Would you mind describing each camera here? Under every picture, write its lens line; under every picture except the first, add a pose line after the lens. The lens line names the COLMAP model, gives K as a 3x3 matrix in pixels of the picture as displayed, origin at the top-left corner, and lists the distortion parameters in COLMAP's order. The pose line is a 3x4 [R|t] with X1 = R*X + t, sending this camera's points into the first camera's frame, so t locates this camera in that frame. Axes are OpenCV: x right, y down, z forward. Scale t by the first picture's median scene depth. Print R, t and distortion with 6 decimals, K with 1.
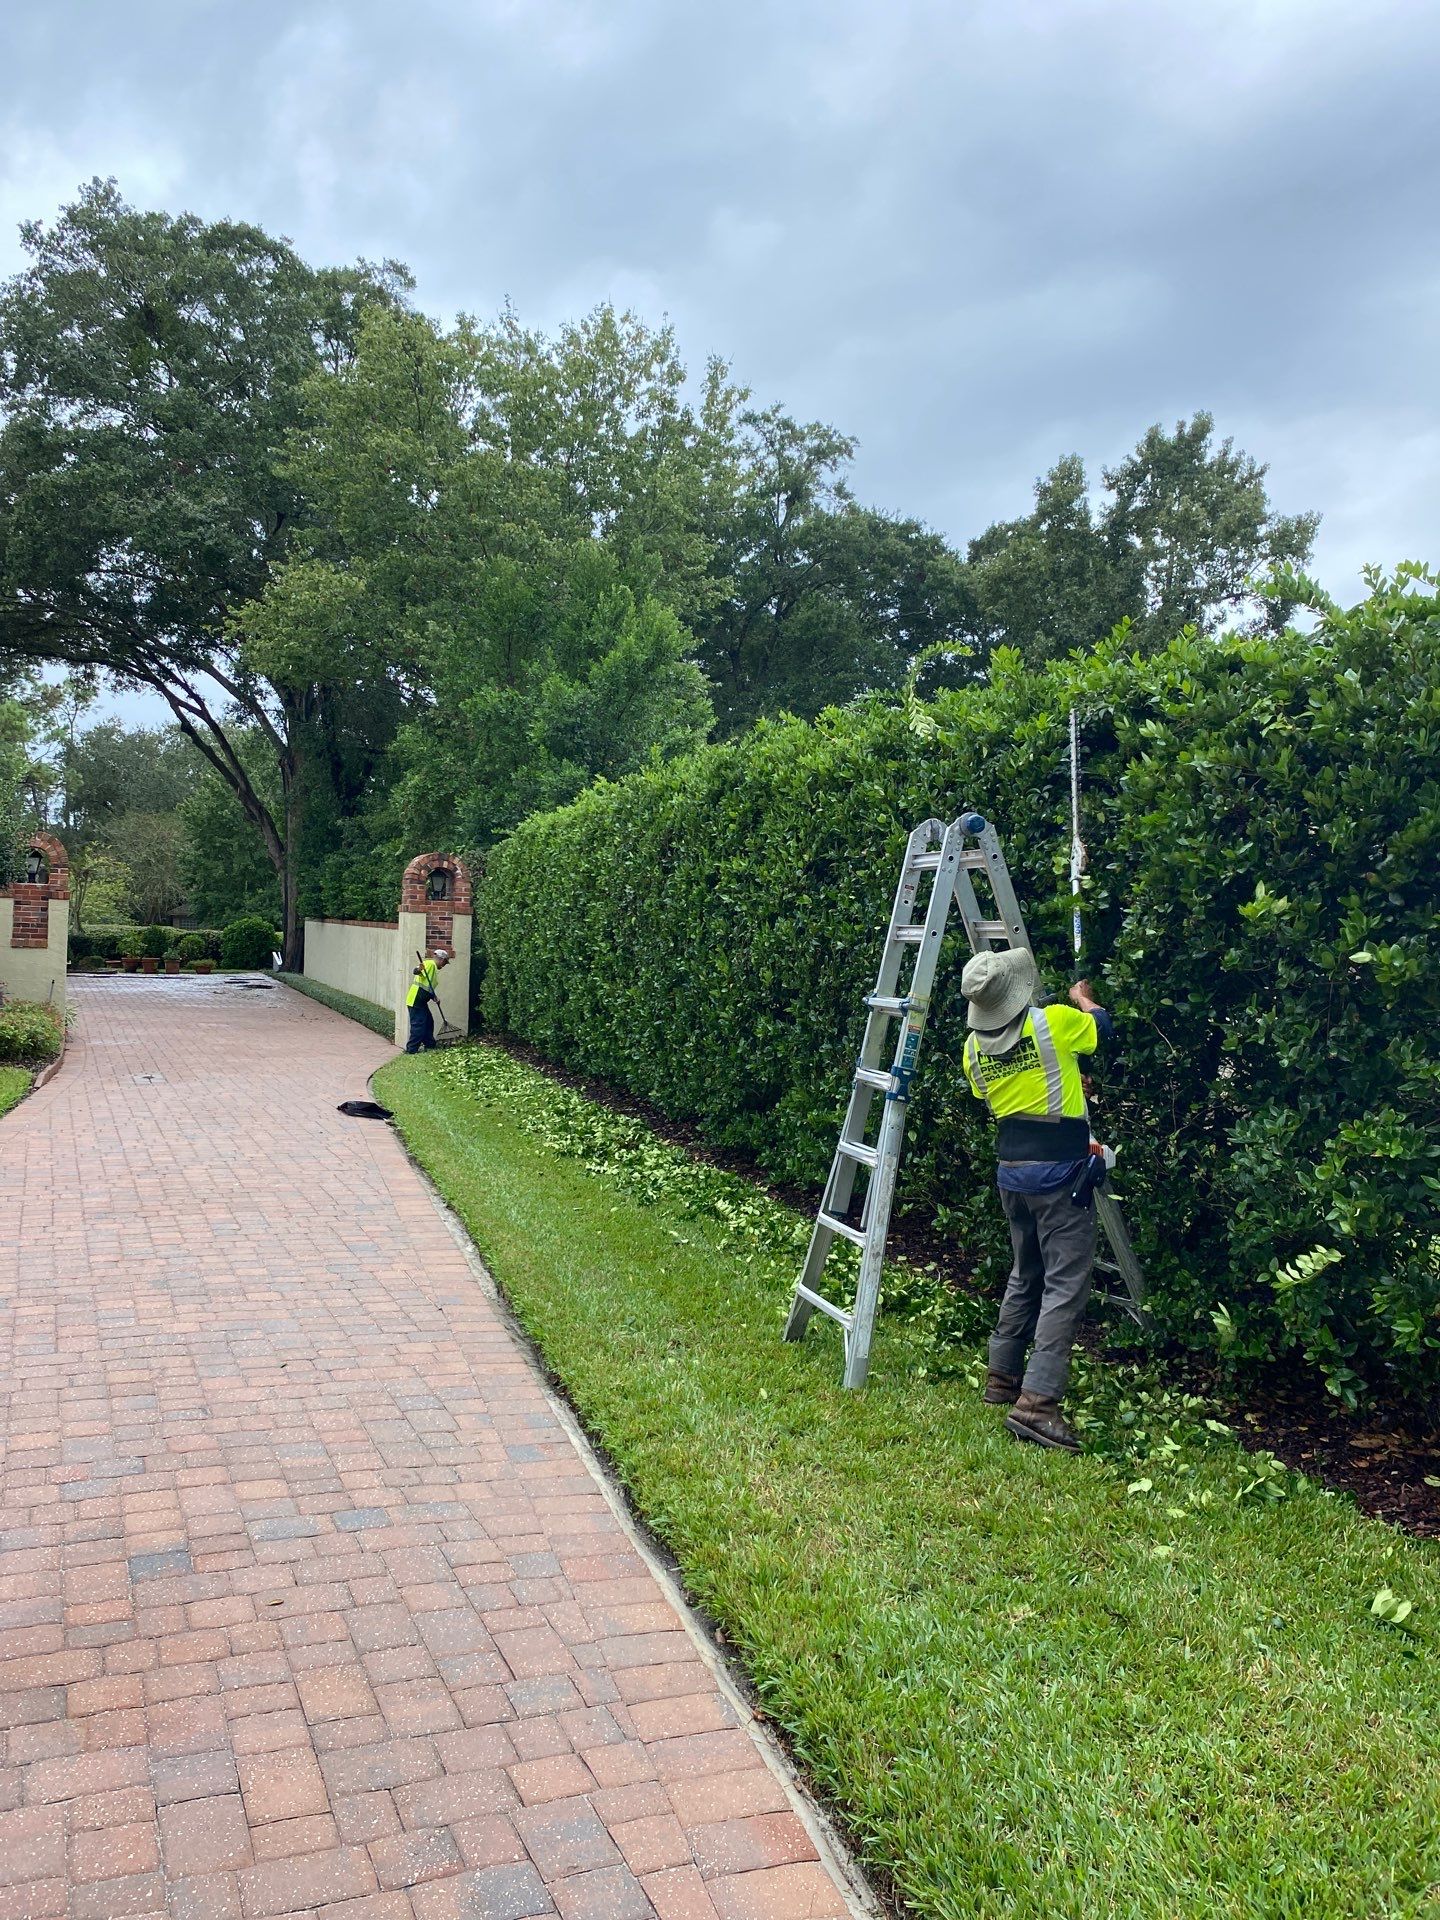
lens RADIAL K [[1472.0, 0, 728.4], [0, 1472.0, 966.1], [0, 0, 1]] dist [0.021028, -0.040409]
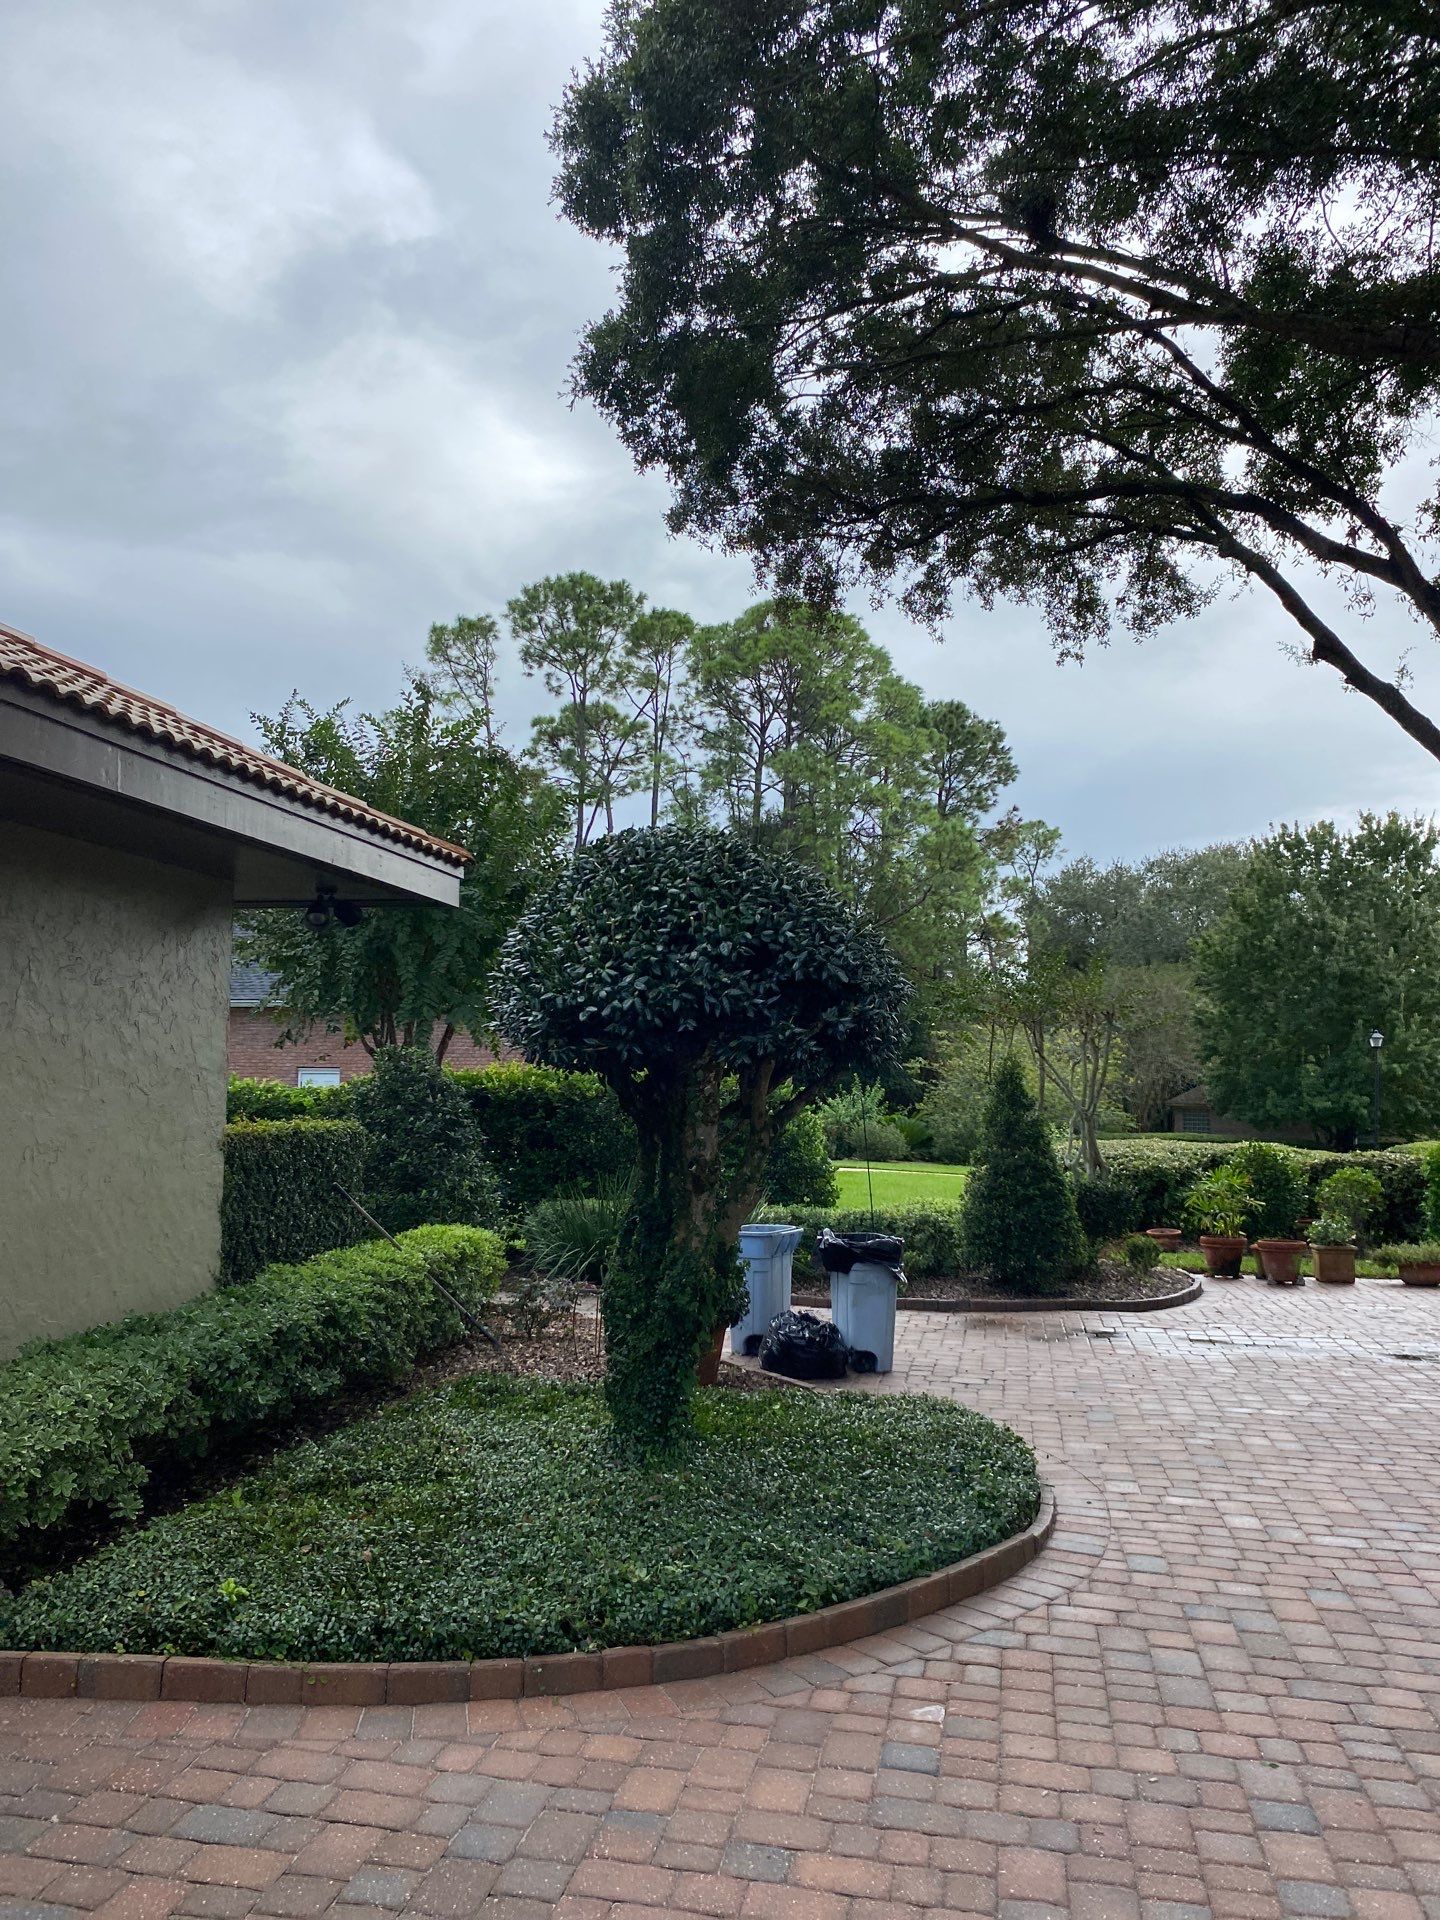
lens RADIAL K [[1480.0, 0, 706.4], [0, 1480.0, 1005.9], [0, 0, 1]] dist [0.016777, -0.008171]
pose [[0.805410, -0.060653, -0.589606, -0.301297], [0.003057, 0.995162, -0.098197, -0.029045], [0.592710, 0.077286, 0.801699, 0.650239]]
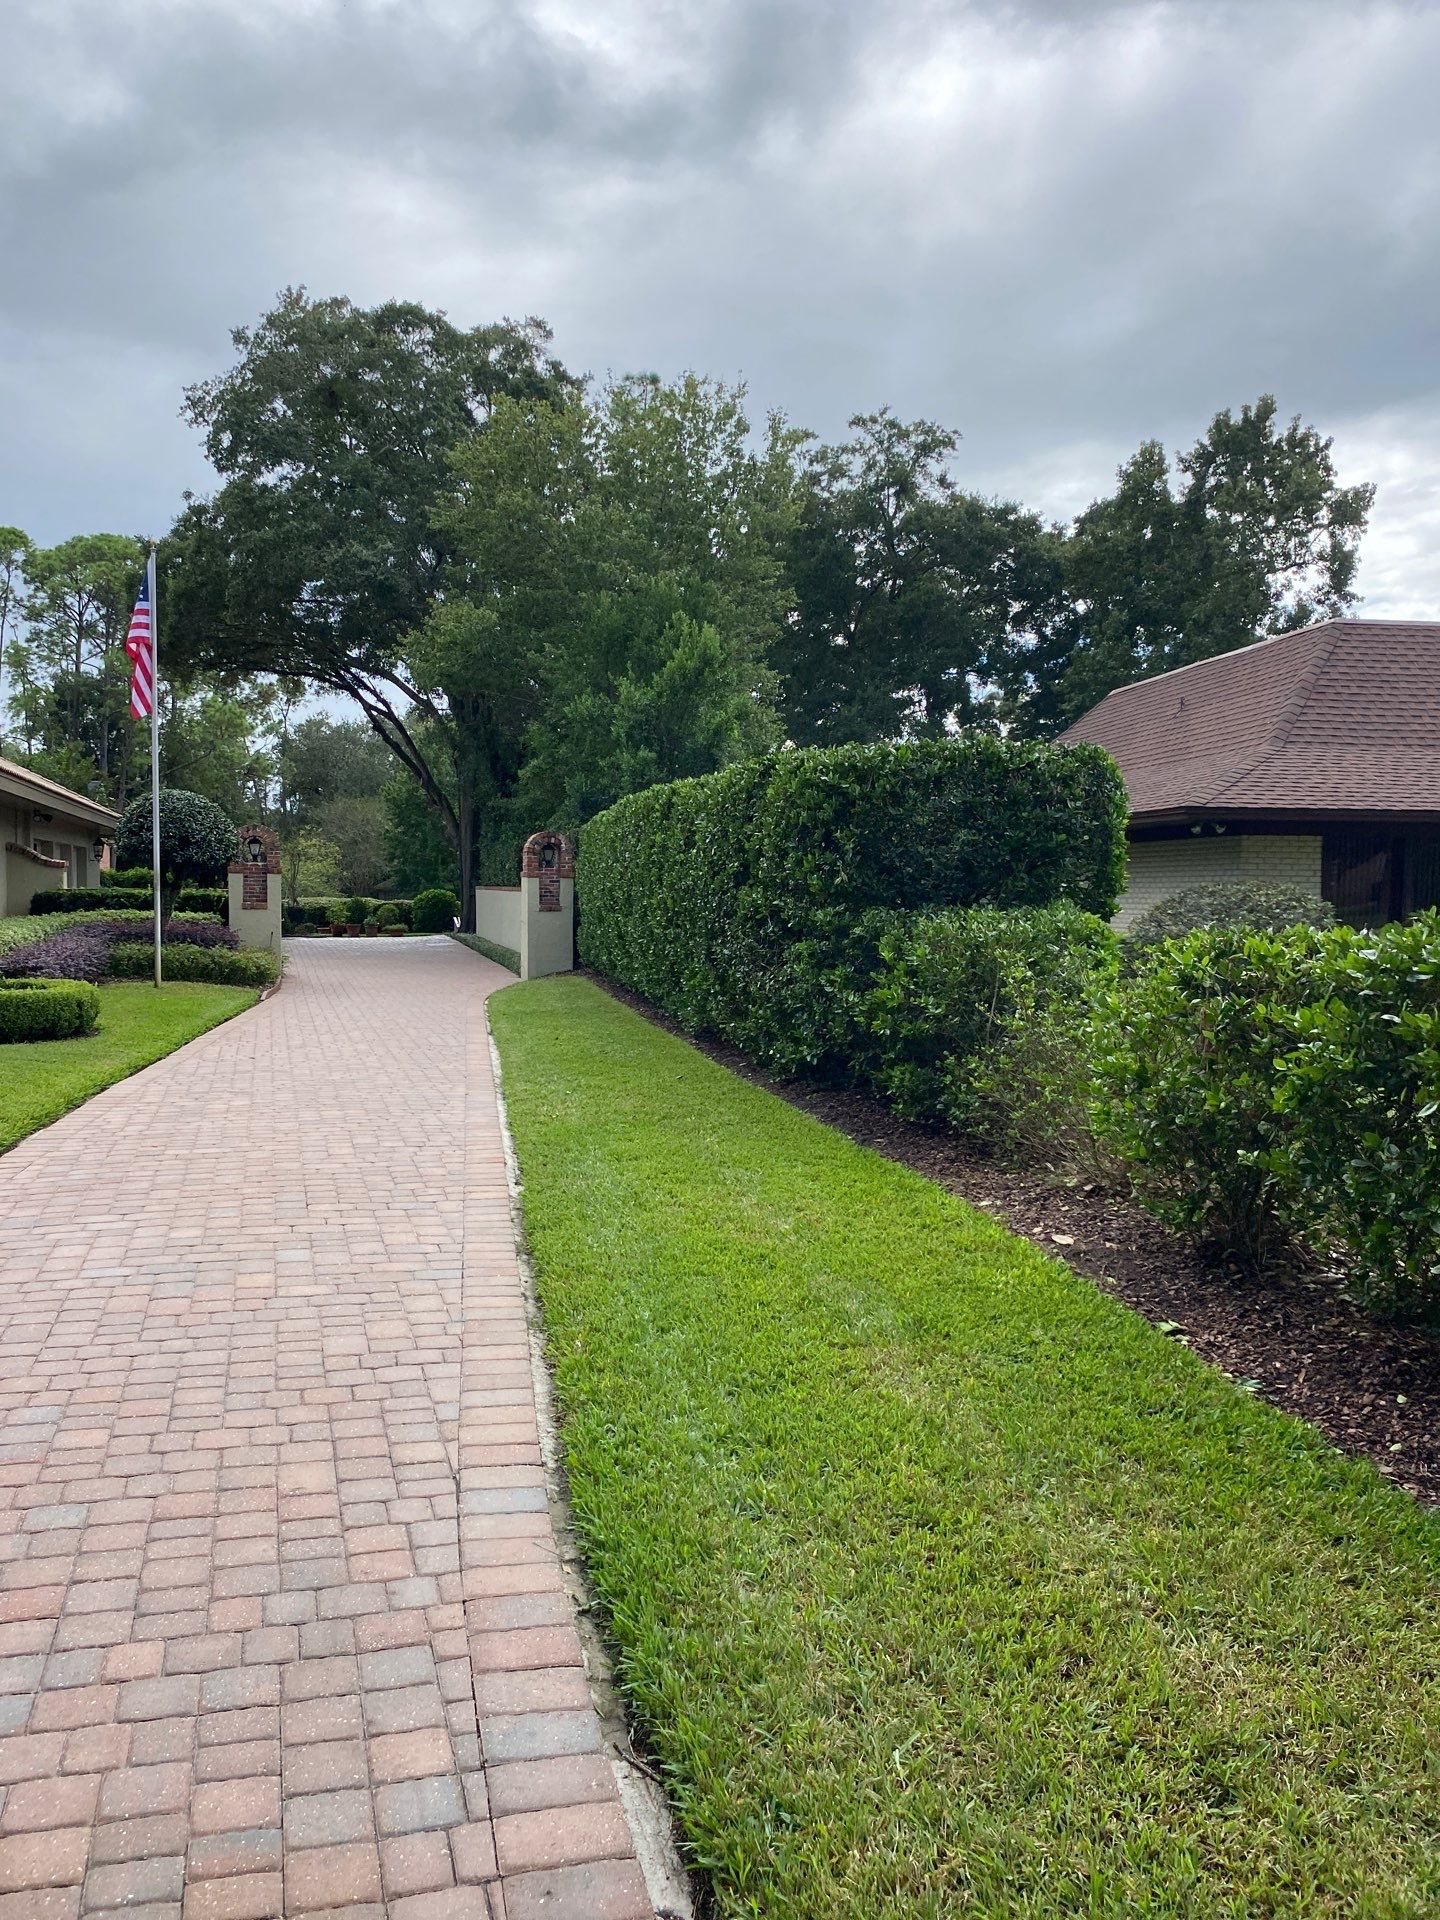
lens RADIAL K [[1472.0, 0, 723.0], [0, 1472.0, 970.9], [0, 0, 1]] dist [0.021028, -0.040409]
pose [[0.990488, -0.020653, -0.136042, 0.065583], [0.024492, 0.999346, 0.026603, 0.008327], [0.135403, -0.029682, 0.990346, -0.138551]]
